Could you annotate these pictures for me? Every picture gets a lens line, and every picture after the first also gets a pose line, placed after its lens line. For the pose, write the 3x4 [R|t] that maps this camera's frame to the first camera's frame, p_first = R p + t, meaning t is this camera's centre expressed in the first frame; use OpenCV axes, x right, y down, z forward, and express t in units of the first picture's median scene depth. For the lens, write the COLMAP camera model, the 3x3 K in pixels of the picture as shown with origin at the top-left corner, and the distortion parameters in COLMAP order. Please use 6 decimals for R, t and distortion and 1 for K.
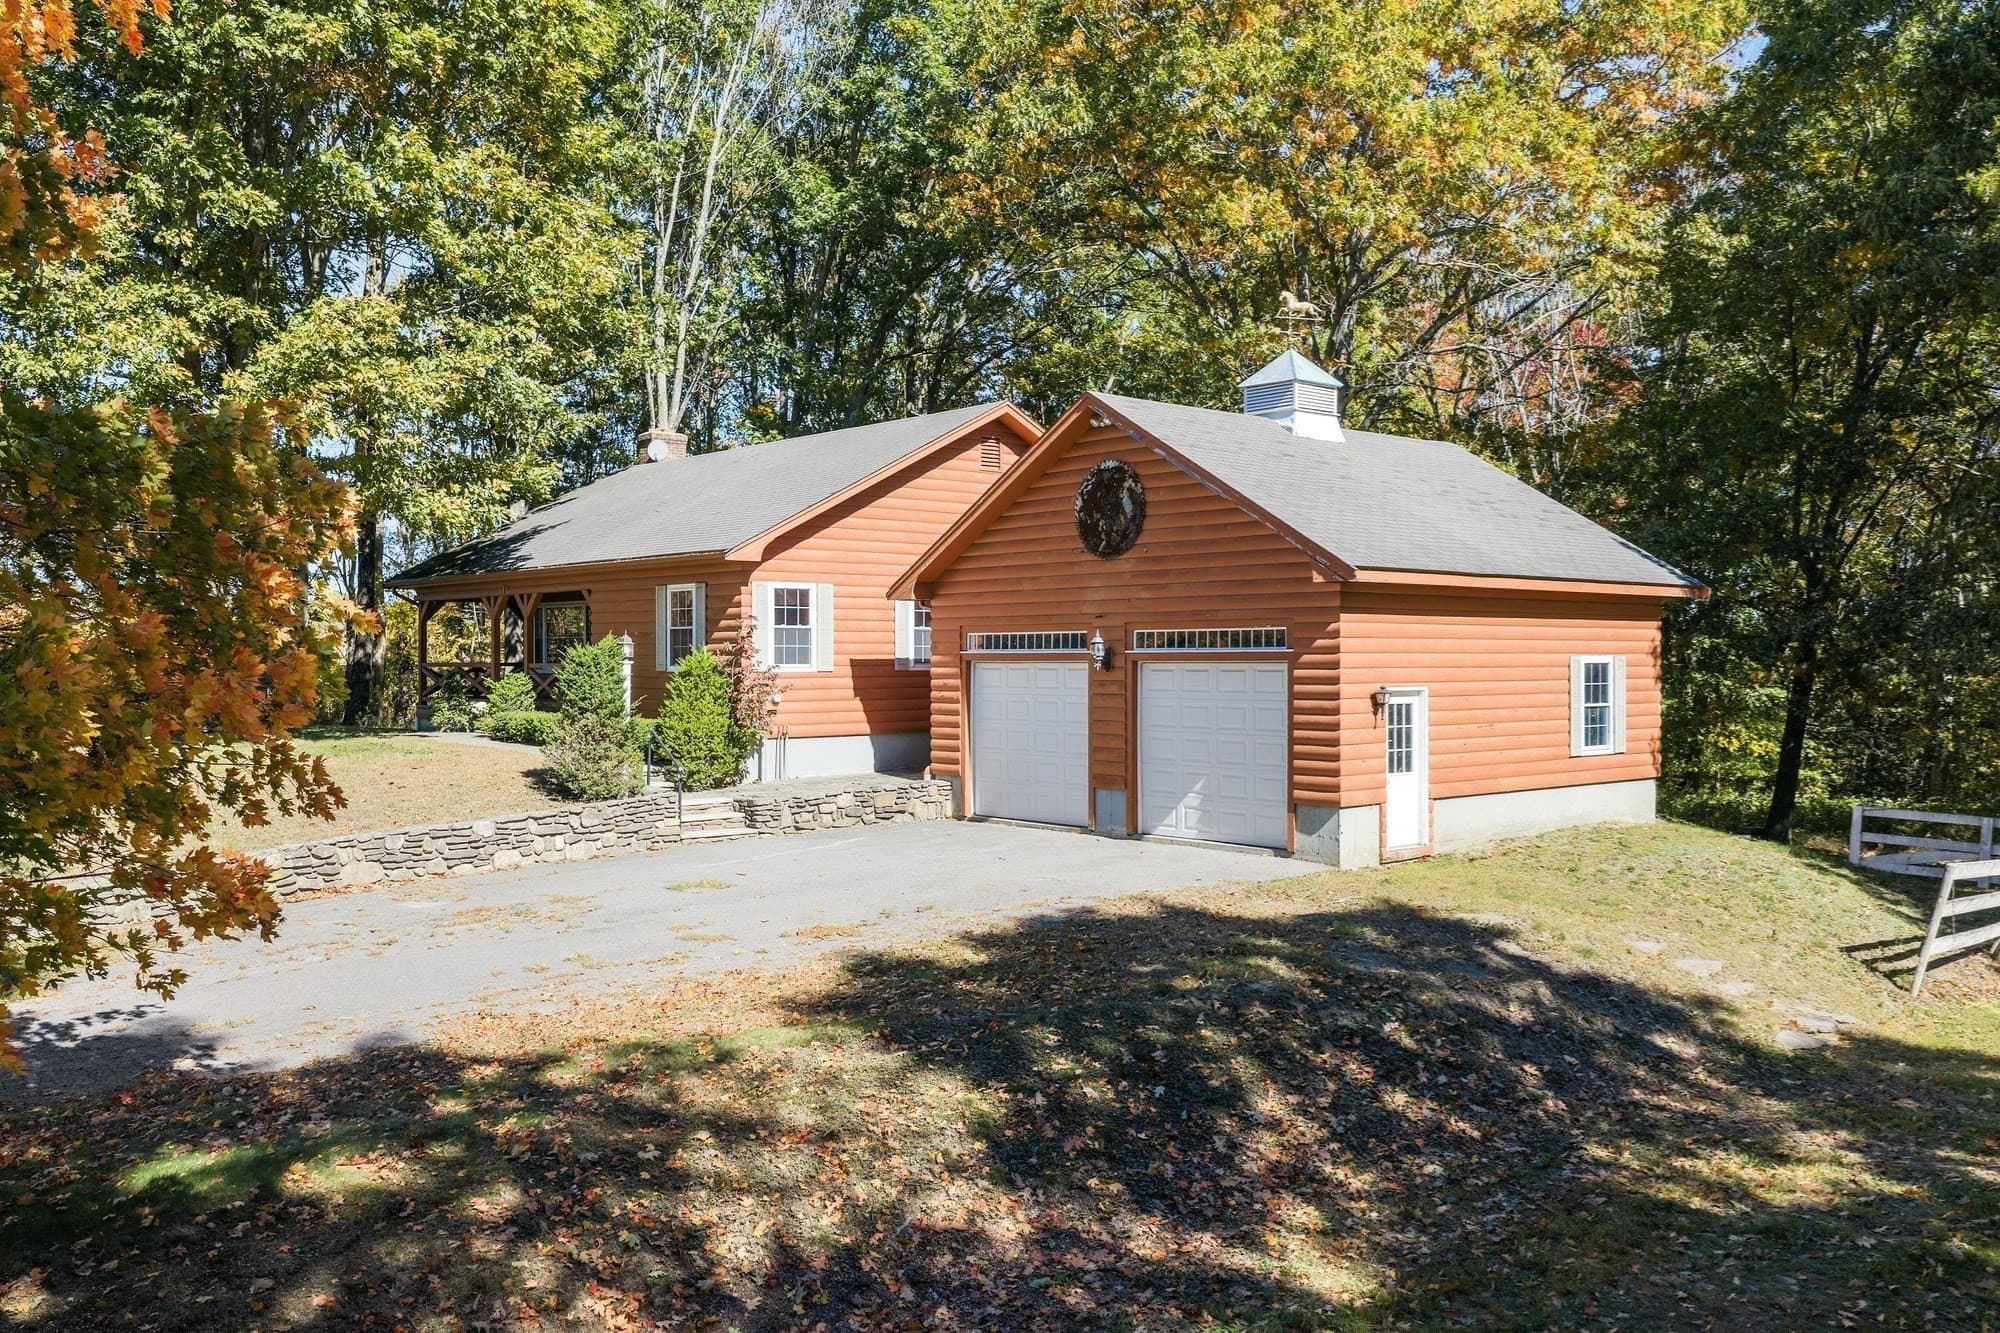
lens RADIAL K [[1667.2, 0, 1000.0], [0, 1667.2, 666.5], [0, 0, 1]] dist [0.004979, 0.002215]
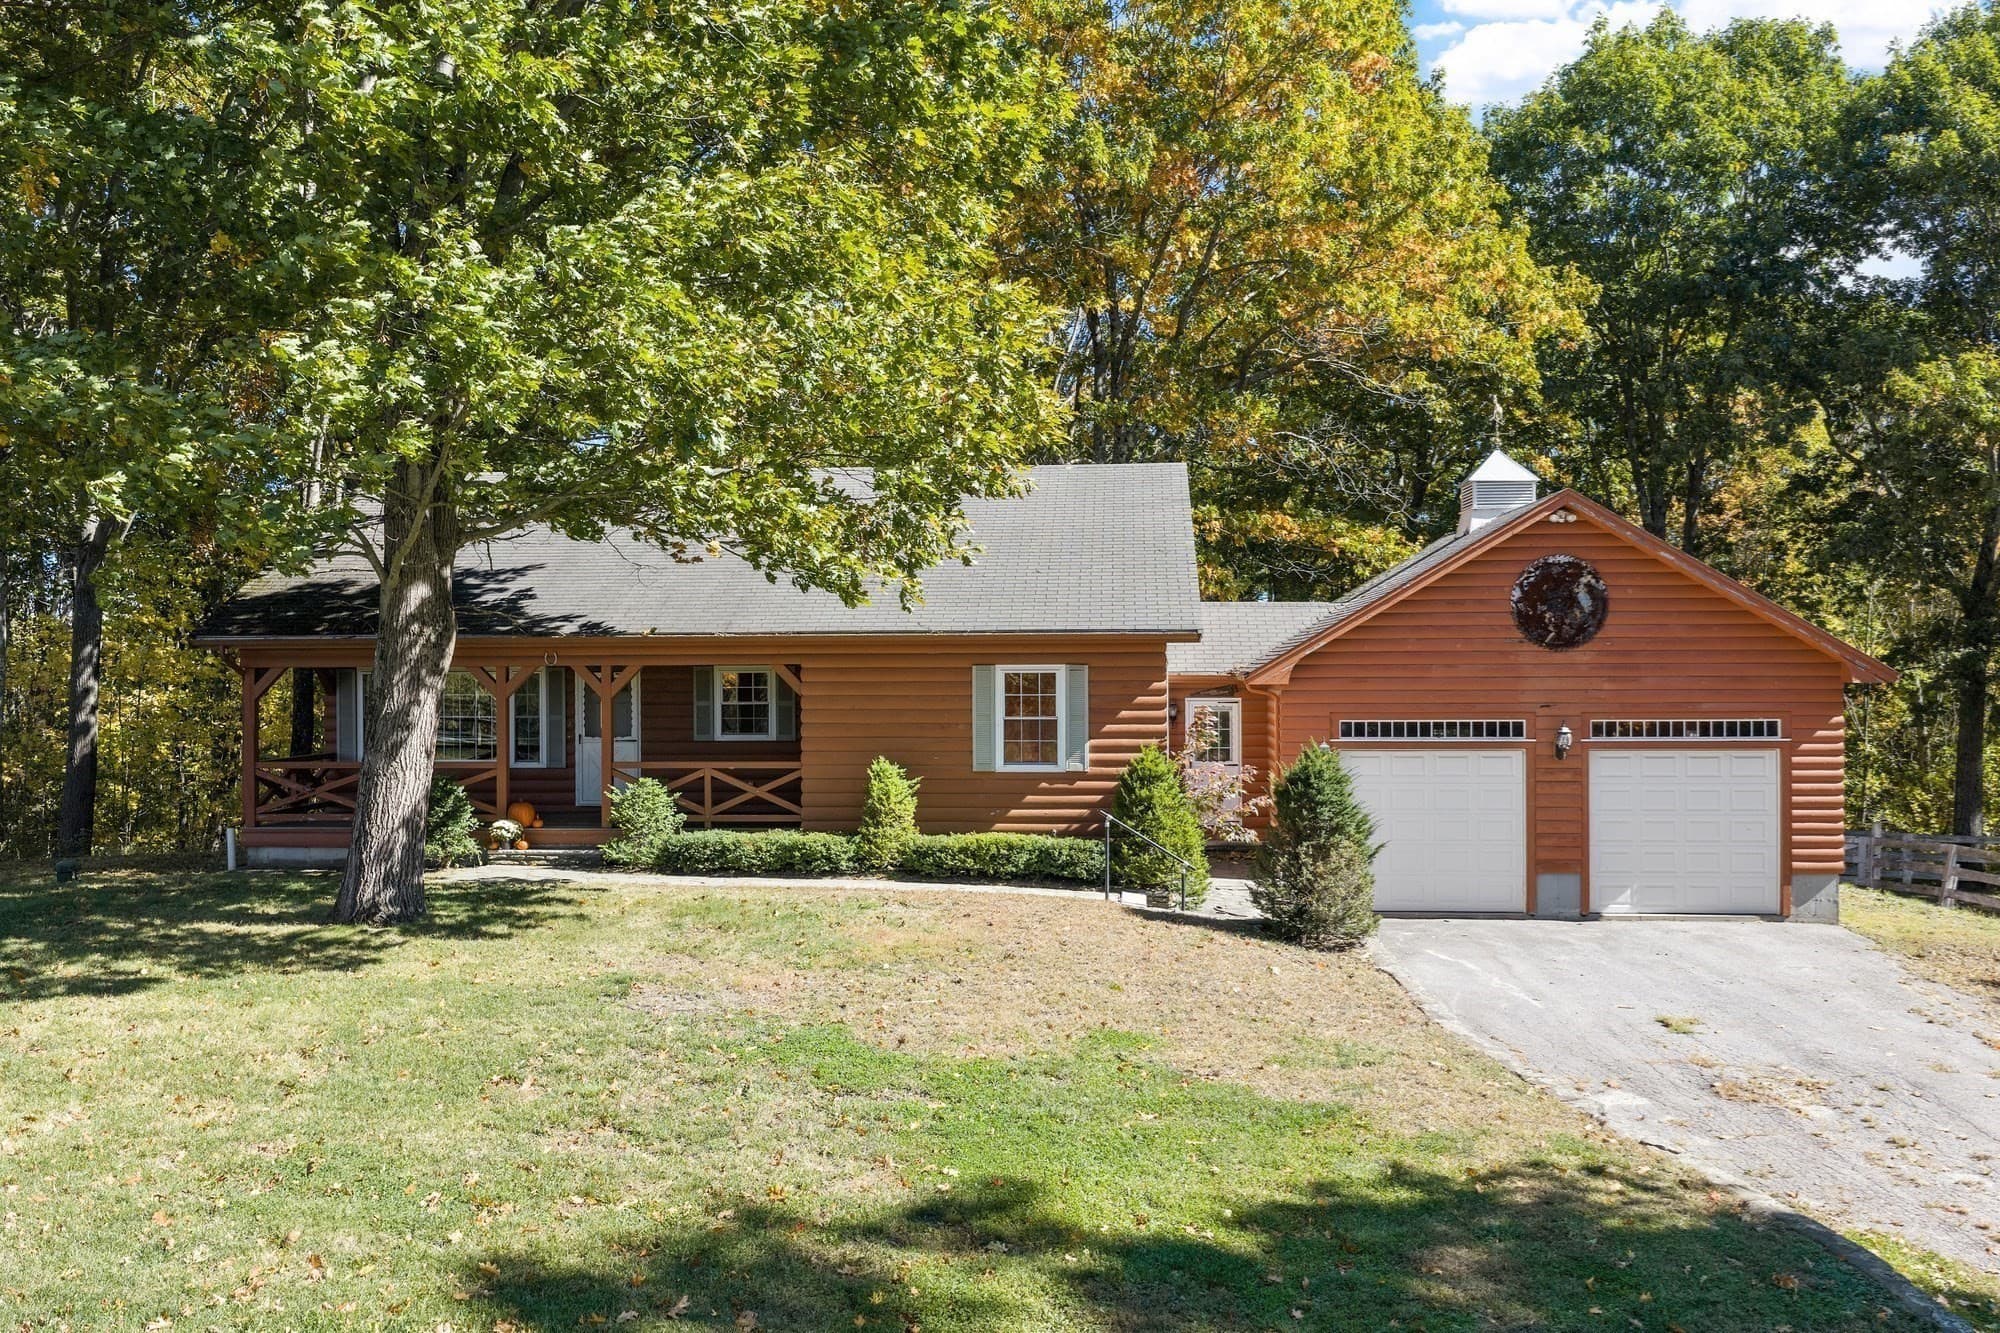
lens RADIAL K [[1667.2, 0, 1000.0], [0, 1667.2, 666.5], [0, 0, 1]] dist [0.004979, 0.002215]
pose [[0.719629, -0.004703, 0.694343, -0.880060], [0.006563, 0.999978, -0.000028, -0.055364], [-0.694328, 0.004577, 0.719644, 0.483523]]
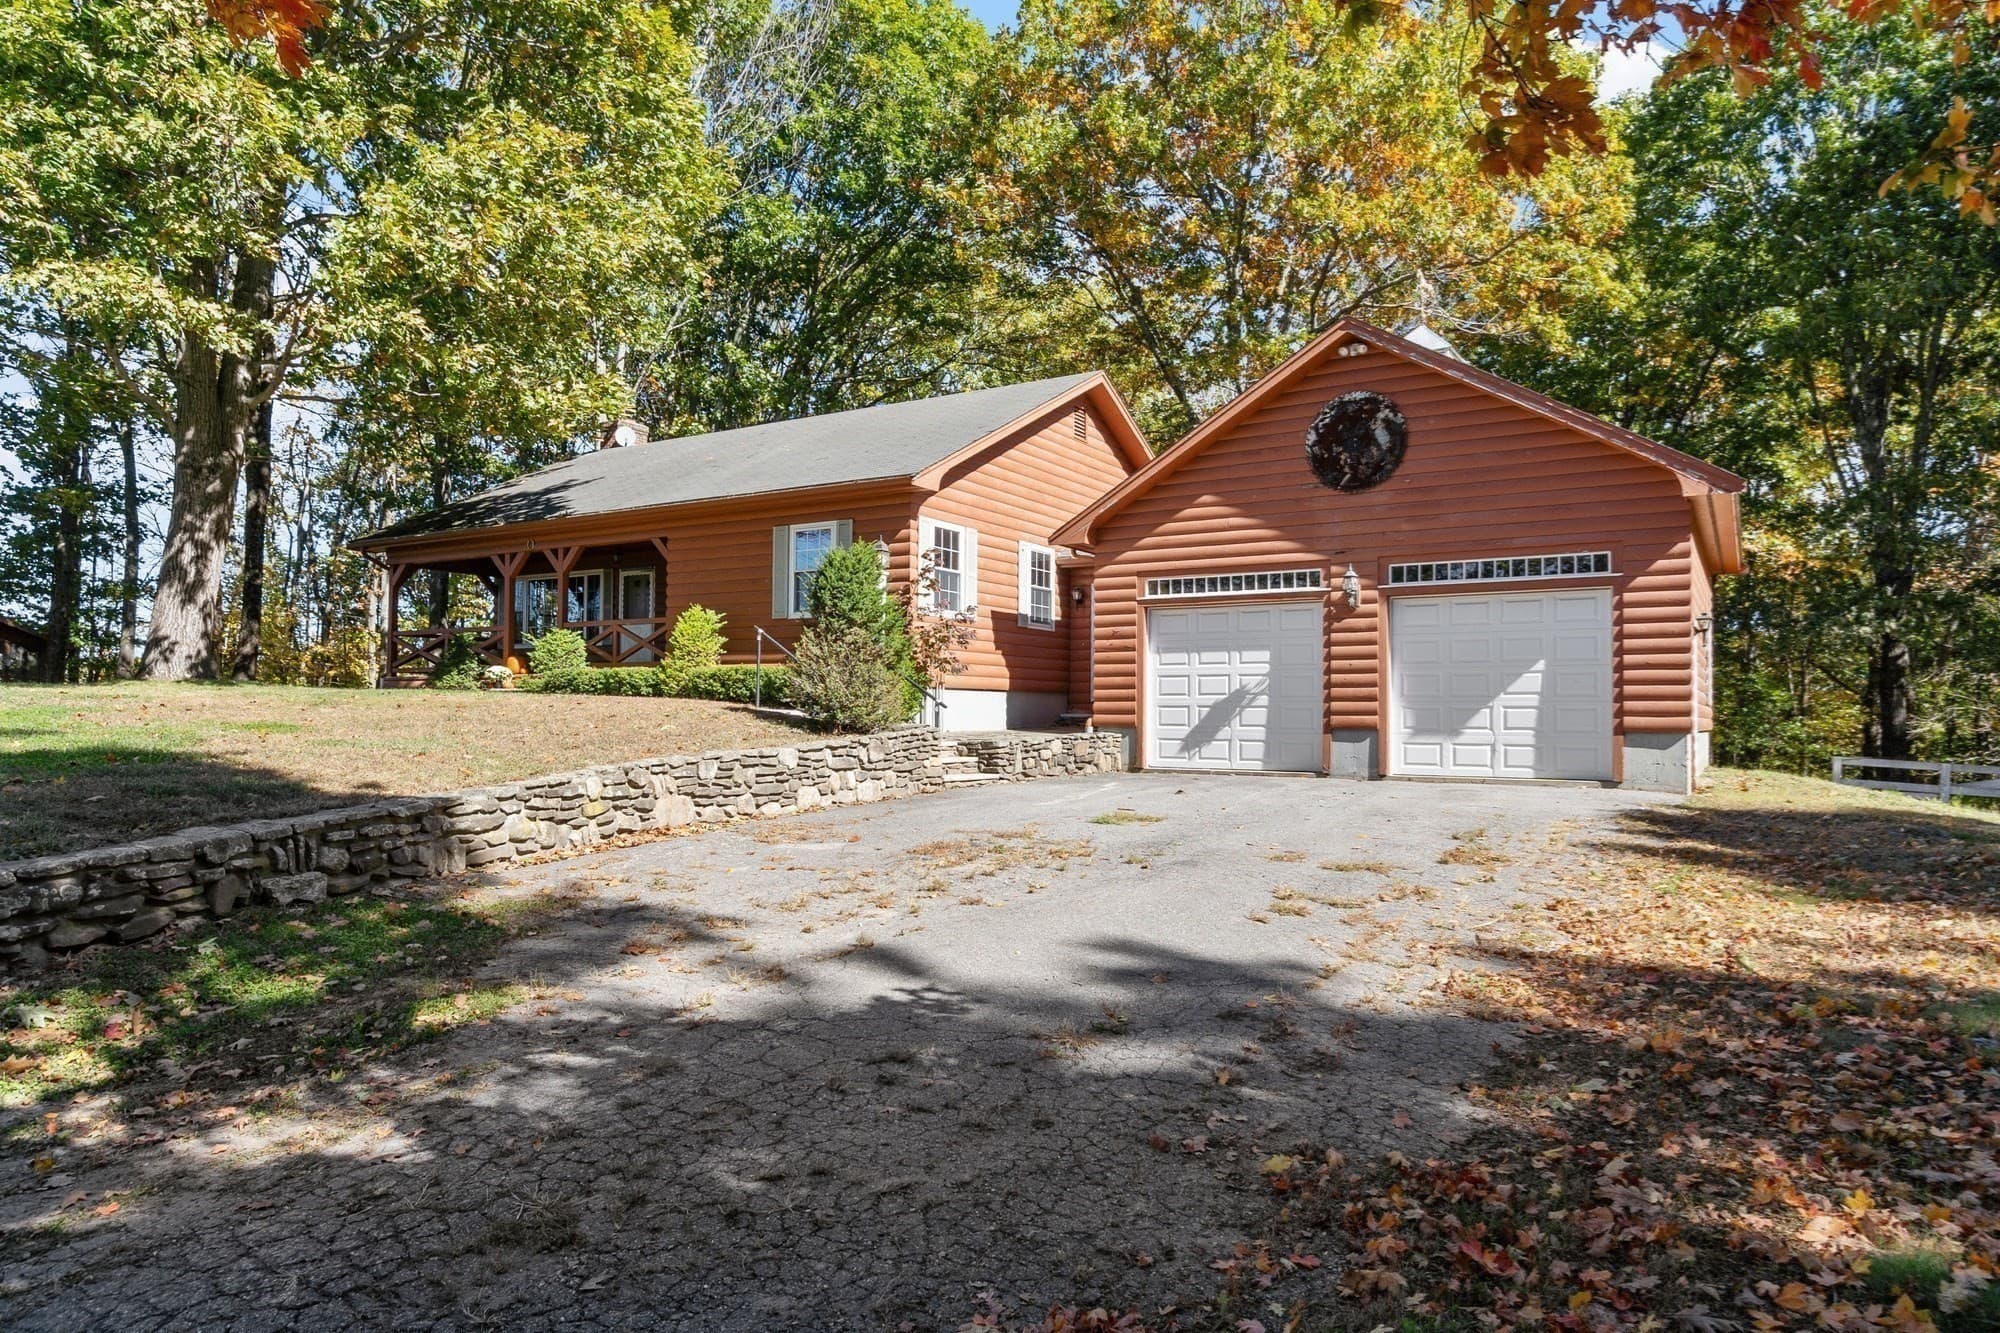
lens RADIAL K [[1230.2, 0, 1000.0], [0, 1230.2, 666.5], [0, 0, 1]] dist [-0.001254, -0.000274]
pose [[0.955936, 0.020779, 0.292840, -0.332327], [-0.007087, 0.998835, -0.047740, 0.070873], [-0.293491, 0.043561, 0.954969, 0.370307]]
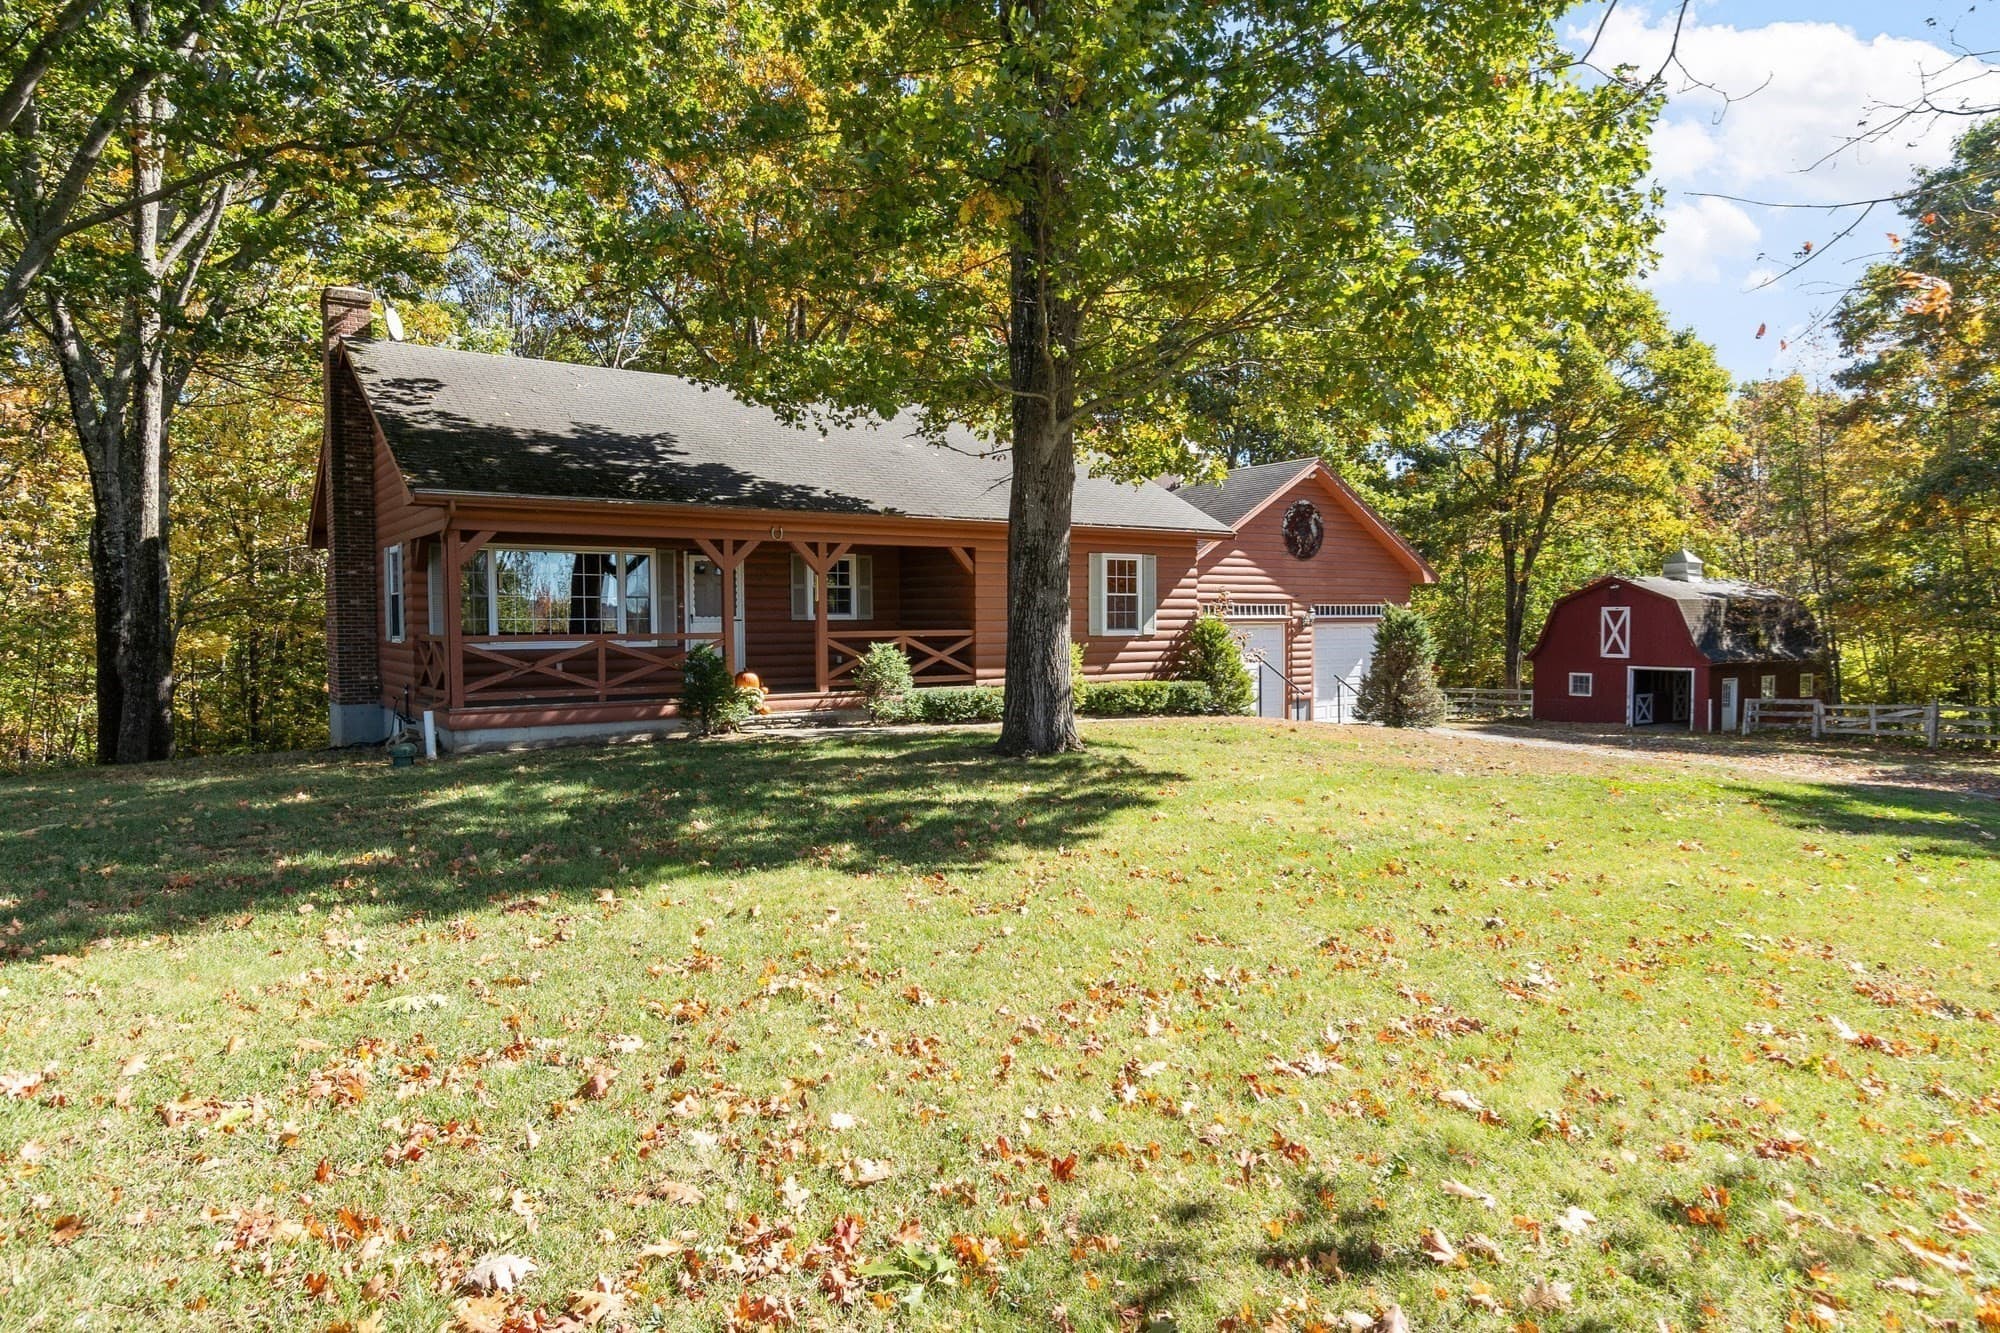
lens RADIAL K [[1230.2, 0, 1000.0], [0, 1230.2, 666.5], [0, 0, 1]] dist [-0.001254, -0.000274]
pose [[0.107288, -0.037224, 0.993531, -1.140576], [0.009951, 0.999289, 0.036366, -0.006875], [-0.994178, 0.005985, 0.107582, 1.136906]]
